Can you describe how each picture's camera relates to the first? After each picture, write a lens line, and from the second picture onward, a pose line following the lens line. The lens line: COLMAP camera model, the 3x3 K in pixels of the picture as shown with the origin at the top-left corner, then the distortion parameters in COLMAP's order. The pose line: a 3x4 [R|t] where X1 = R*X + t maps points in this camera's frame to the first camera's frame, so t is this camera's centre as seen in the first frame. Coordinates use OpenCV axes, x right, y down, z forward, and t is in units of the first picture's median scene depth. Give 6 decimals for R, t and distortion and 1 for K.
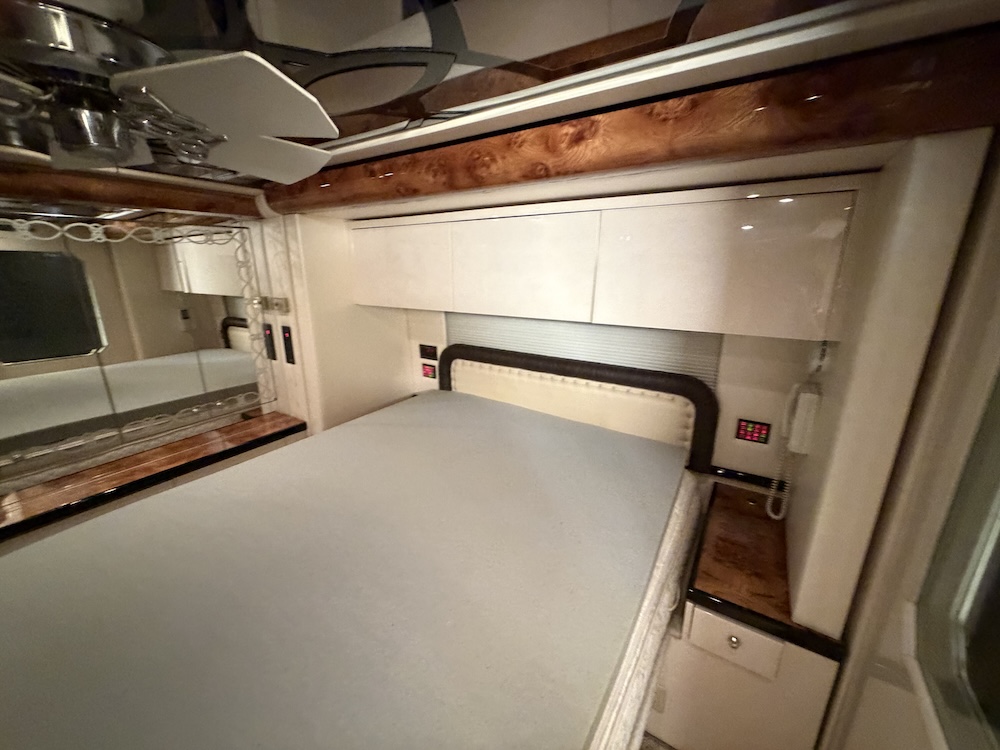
lens RADIAL K [[399.0, 0, 496.2], [0, 399.0, 376.2], [0, 0, 1]] dist [0.001056, -0.000226]
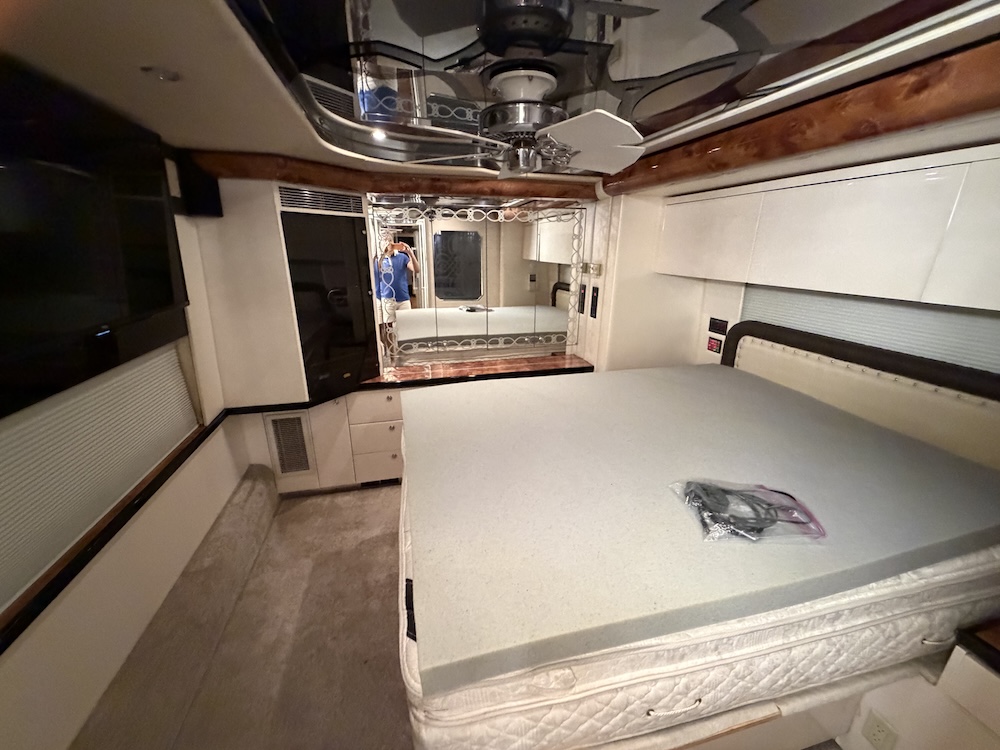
lens RADIAL K [[399.0, 0, 496.2], [0, 399.0, 376.2], [0, 0, 1]] dist [0.001056, -0.000226]
pose [[0.736861, 0.218121, -0.639890, 0.119547], [-0.188318, 0.975282, 0.115592, 0.069963], [0.649286, 0.035328, 0.759723, -0.165557]]
